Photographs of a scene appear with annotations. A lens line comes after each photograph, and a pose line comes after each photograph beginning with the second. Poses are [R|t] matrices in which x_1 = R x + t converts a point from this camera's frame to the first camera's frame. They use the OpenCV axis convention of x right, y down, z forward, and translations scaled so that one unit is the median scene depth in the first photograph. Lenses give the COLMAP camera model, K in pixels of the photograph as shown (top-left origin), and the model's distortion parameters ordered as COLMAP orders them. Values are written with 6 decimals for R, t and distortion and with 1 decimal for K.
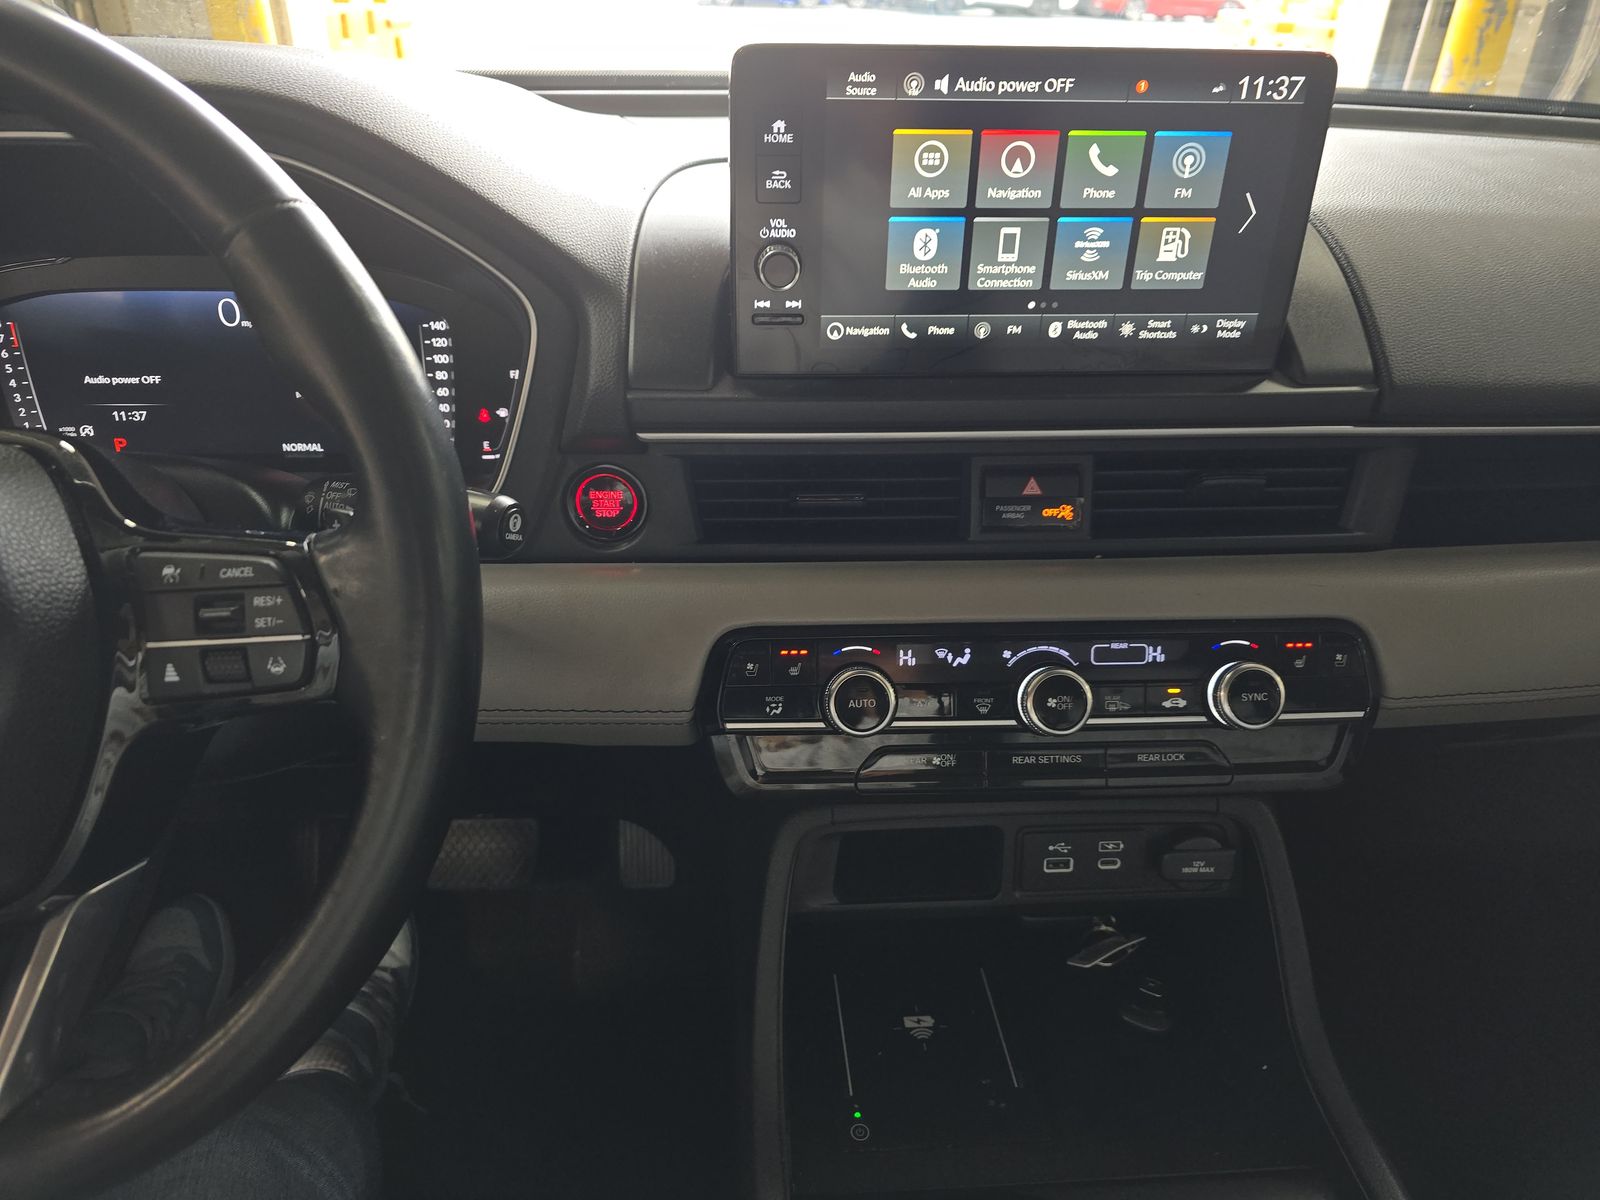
lens RADIAL K [[1009.5, 0, 800.0], [0, 1009.5, 600.0], [0, 0, 1]] dist [0.045674, -0.039569]
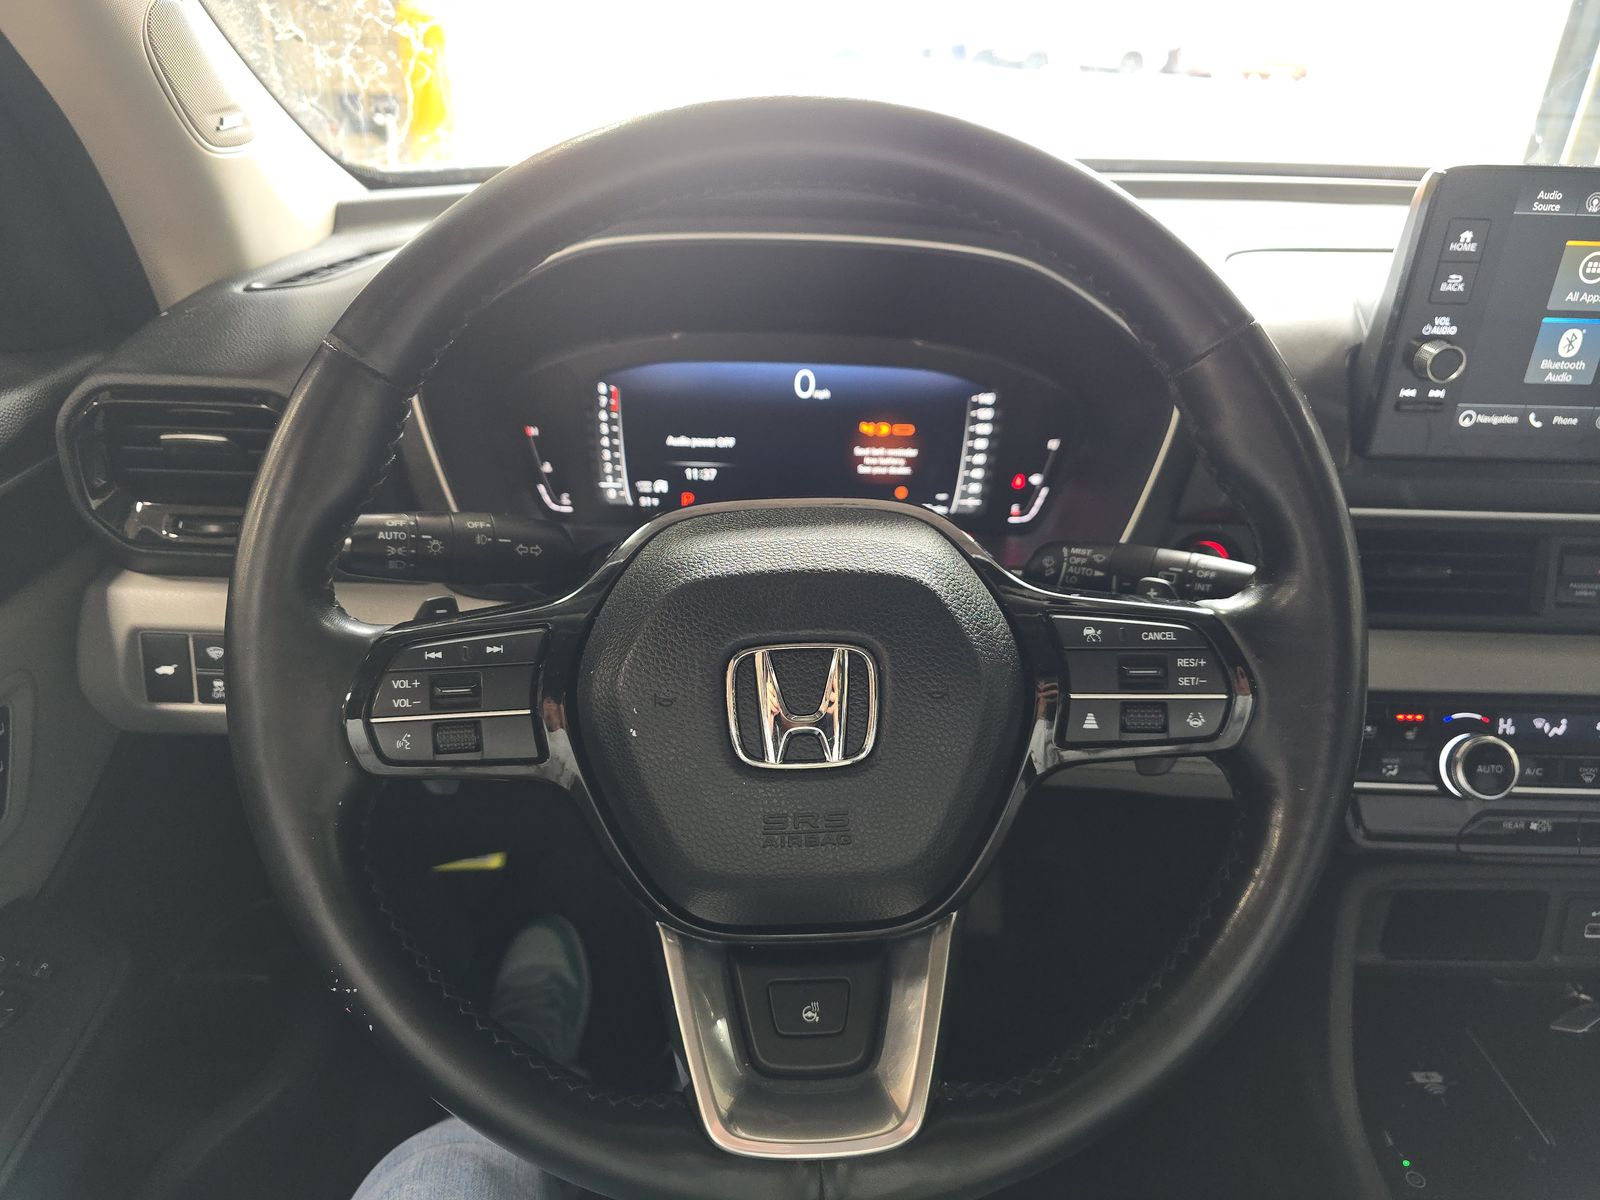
lens RADIAL K [[1009.5, 0, 800.0], [0, 1009.5, 600.0], [0, 0, 1]] dist [0.045674, -0.039569]
pose [[0.998745, 0.034033, -0.036754, -0.608704], [-0.035531, 0.998531, -0.040898, -0.004375], [0.035309, 0.042152, 0.998487, -0.094910]]
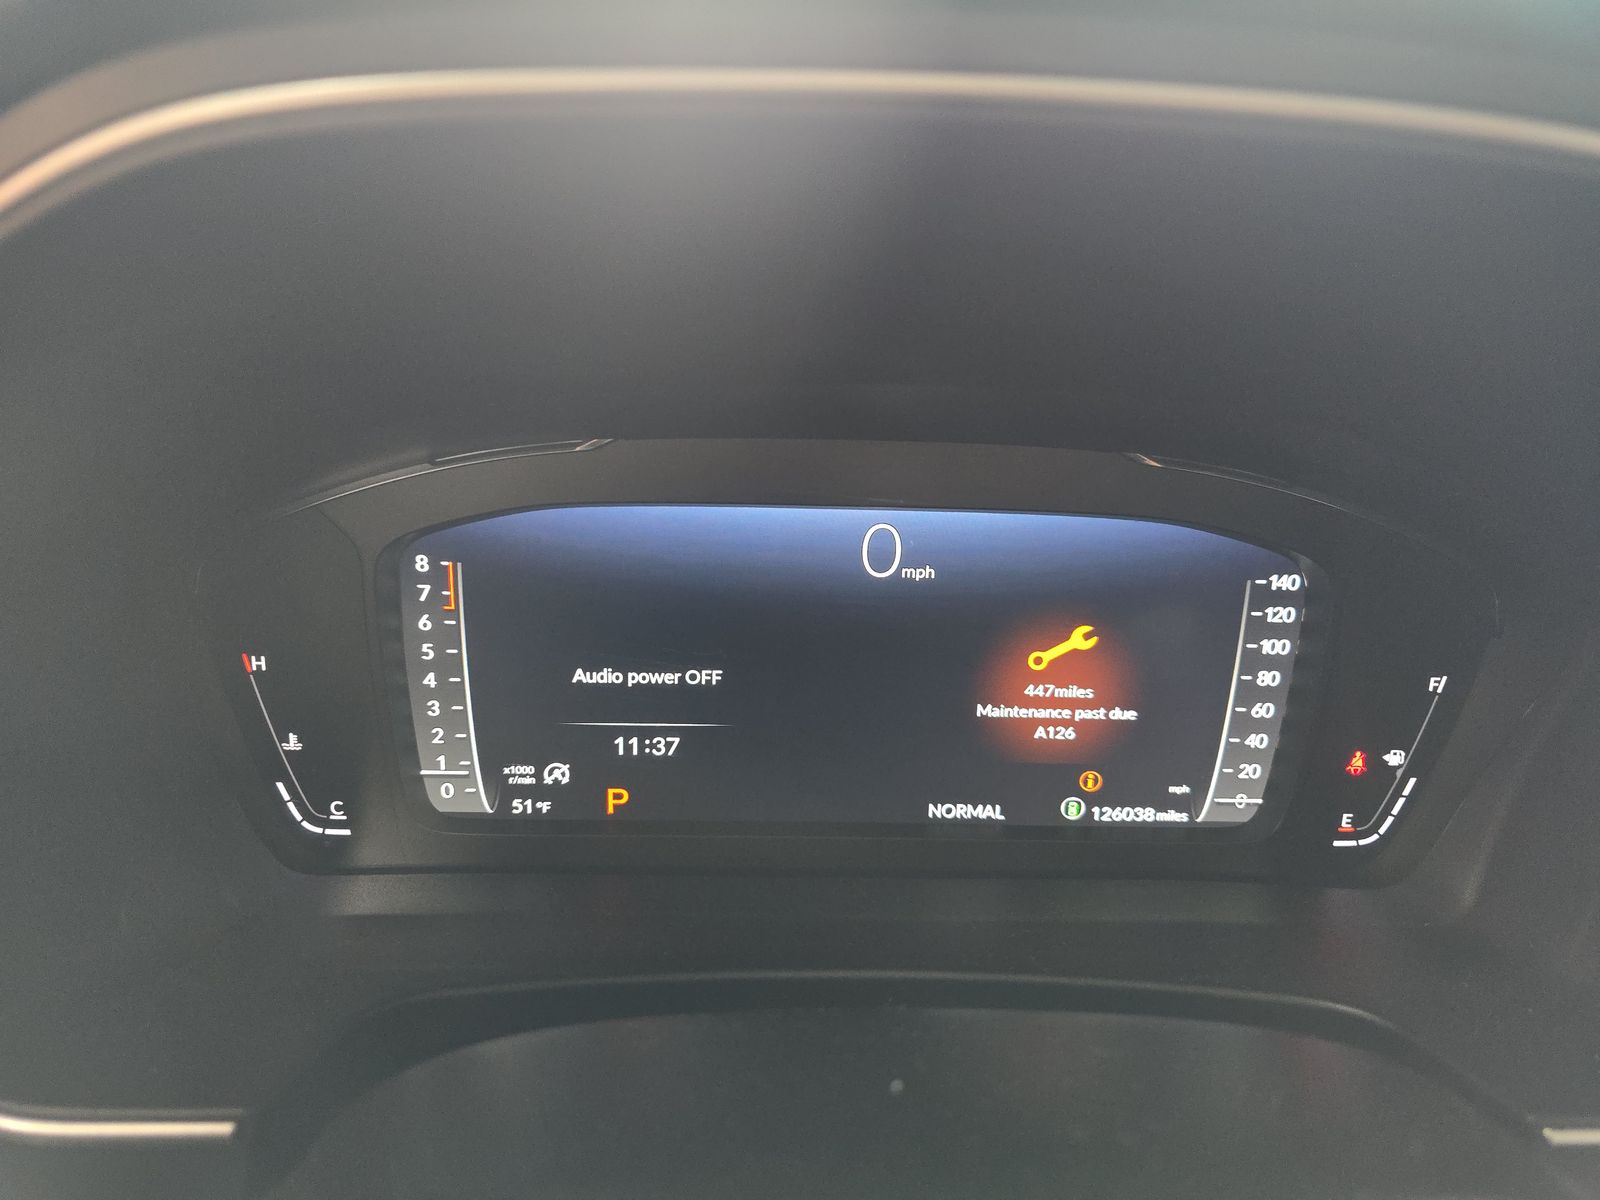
lens RADIAL K [[1009.5, 0, 800.0], [0, 1009.5, 600.0], [0, 0, 1]] dist [0.045674, -0.039569]
pose [[0.999306, 0.027903, -0.024678, -0.690189], [-0.031086, 0.989694, -0.139782, -0.222241], [0.020523, 0.140452, 0.989875, 0.612685]]
